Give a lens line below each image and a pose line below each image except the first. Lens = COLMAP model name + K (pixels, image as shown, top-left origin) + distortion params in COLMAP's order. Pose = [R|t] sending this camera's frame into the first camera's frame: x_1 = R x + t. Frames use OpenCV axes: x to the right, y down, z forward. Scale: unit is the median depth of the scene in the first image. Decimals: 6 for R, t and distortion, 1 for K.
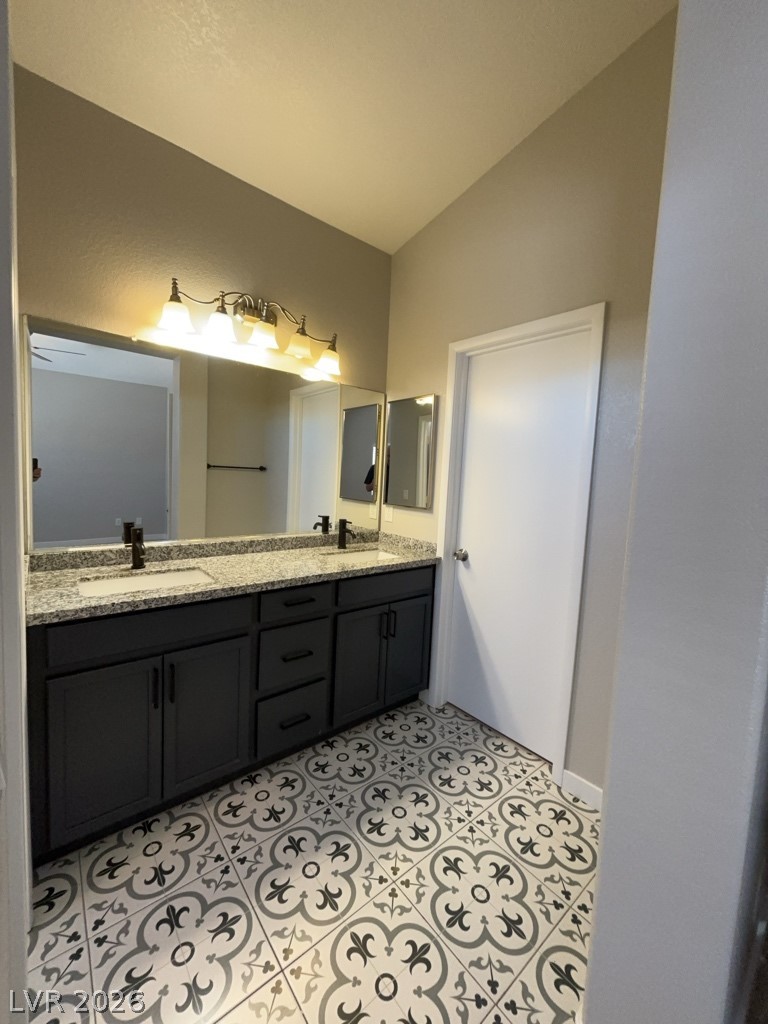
lens RADIAL K [[408.8, 0, 375.0], [0, 408.8, 516.7], [0, 0, 1]] dist [0.001707, -0.000628]
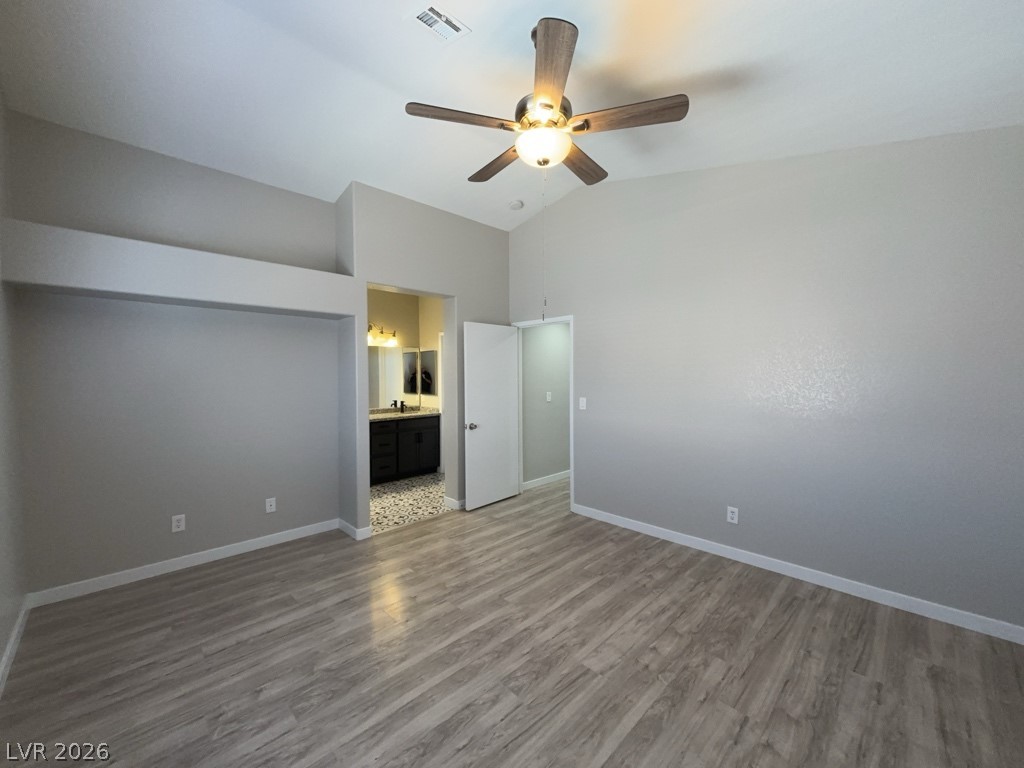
lens RADIAL K [[408.8, 0, 510.7], [0, 408.8, 385.8], [0, 0, 1]] dist [0.001707, -0.000628]
pose [[0.994013, -0.059014, 0.091950, 0.353848], [0.065571, 0.995390, -0.069993, 0.131139], [-0.087396, 0.075603, 0.993301, -1.534042]]
